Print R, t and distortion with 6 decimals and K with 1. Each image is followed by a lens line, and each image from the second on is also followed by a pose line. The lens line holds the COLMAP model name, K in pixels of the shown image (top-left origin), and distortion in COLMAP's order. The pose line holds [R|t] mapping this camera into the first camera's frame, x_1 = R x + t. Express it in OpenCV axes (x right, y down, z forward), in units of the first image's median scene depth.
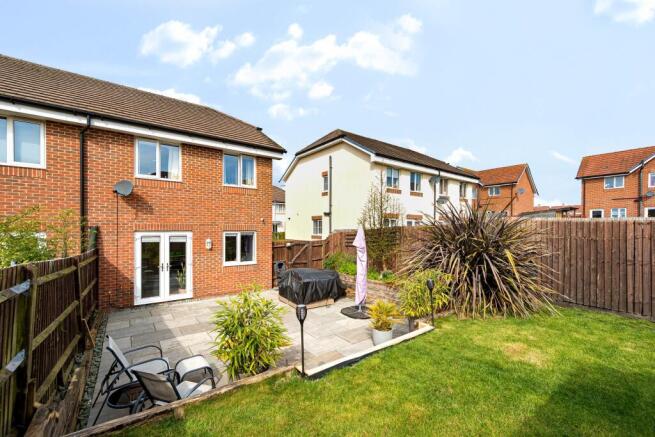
lens RADIAL K [[274.6, 0, 325.1], [0, 274.6, 225.5], [0, 0, 1]] dist [-0.002761, -0.000069]
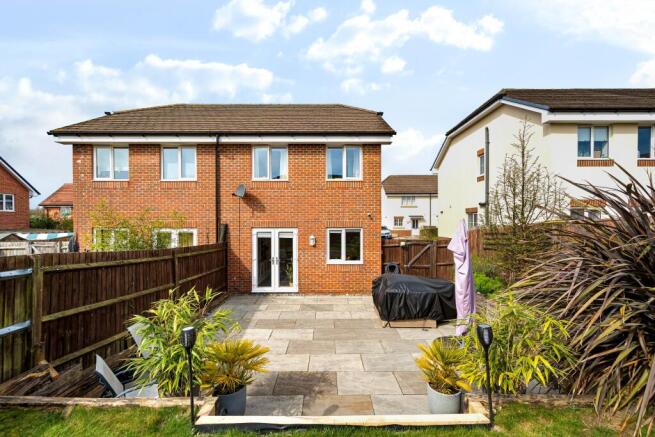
lens RADIAL K [[285.1, 0, 327.3], [0, 285.1, 220.3], [0, 0, 1]] dist [-0.002214, 0.000555]
pose [[0.801897, -0.012326, -0.597335, 0.243254], [0.011812, 0.999919, -0.004775, -0.000262], [0.597346, -0.003226, 0.801977, 0.206804]]
